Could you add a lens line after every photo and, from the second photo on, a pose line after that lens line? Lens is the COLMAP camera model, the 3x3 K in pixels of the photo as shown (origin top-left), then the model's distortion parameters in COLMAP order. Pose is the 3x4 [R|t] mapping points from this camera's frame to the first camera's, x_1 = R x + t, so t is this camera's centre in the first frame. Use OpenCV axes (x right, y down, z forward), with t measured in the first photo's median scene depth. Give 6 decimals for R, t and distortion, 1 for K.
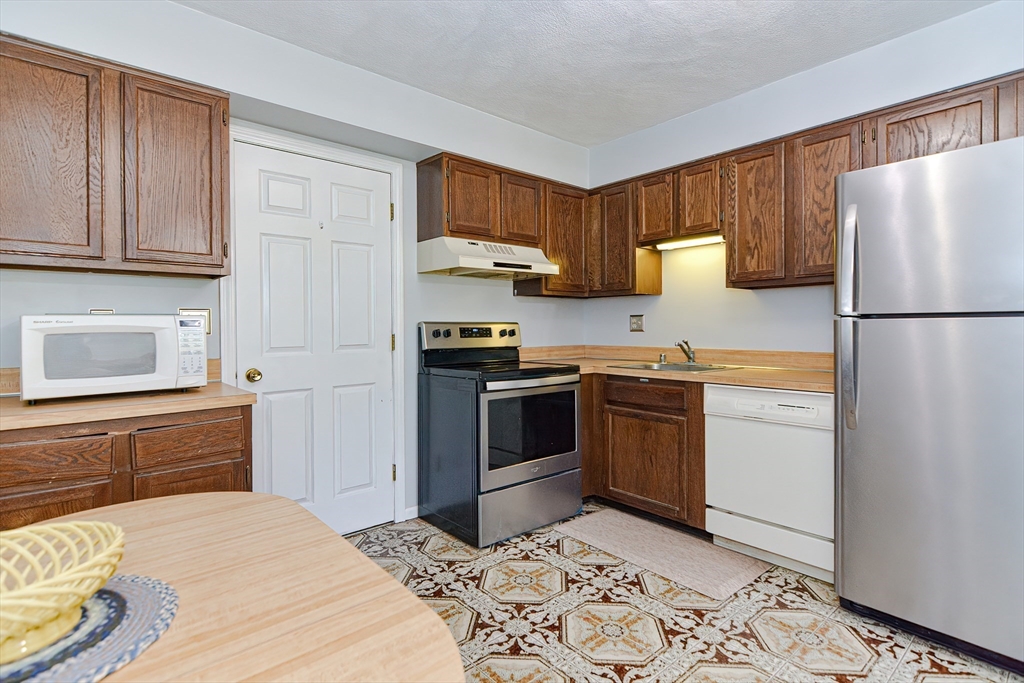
lens RADIAL K [[489.7, 0, 537.8], [0, 489.7, 329.1], [0, 0, 1]] dist [0.015794, -0.007003]
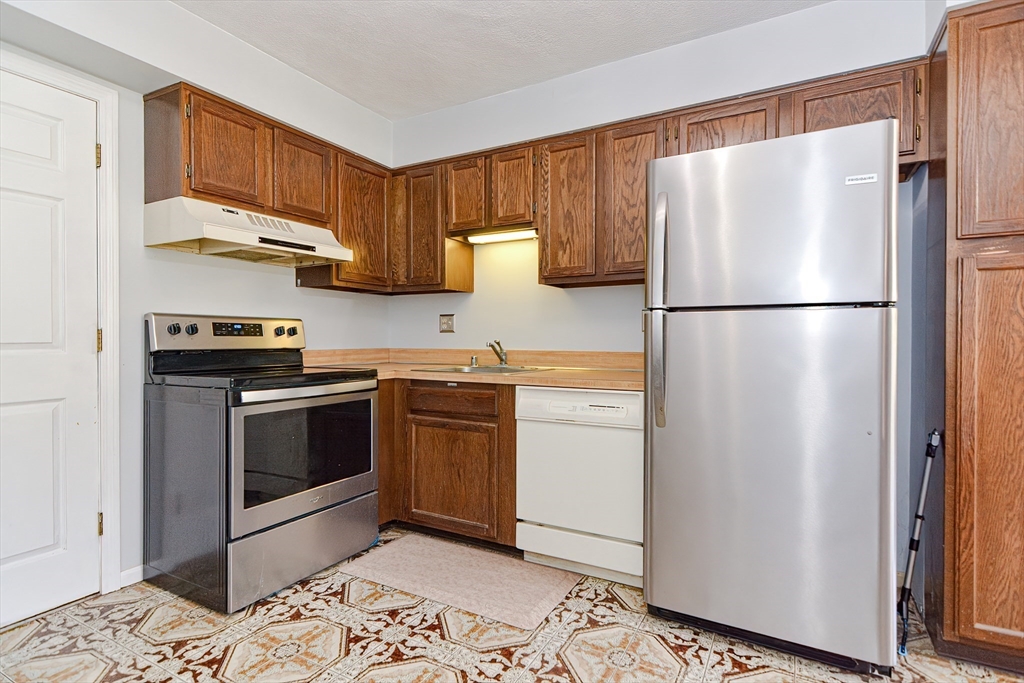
lens RADIAL K [[489.7, 0, 523.6], [0, 489.7, 340.9], [0, 0, 1]] dist [0.015794, -0.007003]
pose [[0.943169, 0.004245, 0.332285, 0.048971], [-0.005626, 0.999979, 0.003192, 0.023888], [-0.332265, -0.004880, 0.943174, 0.135414]]
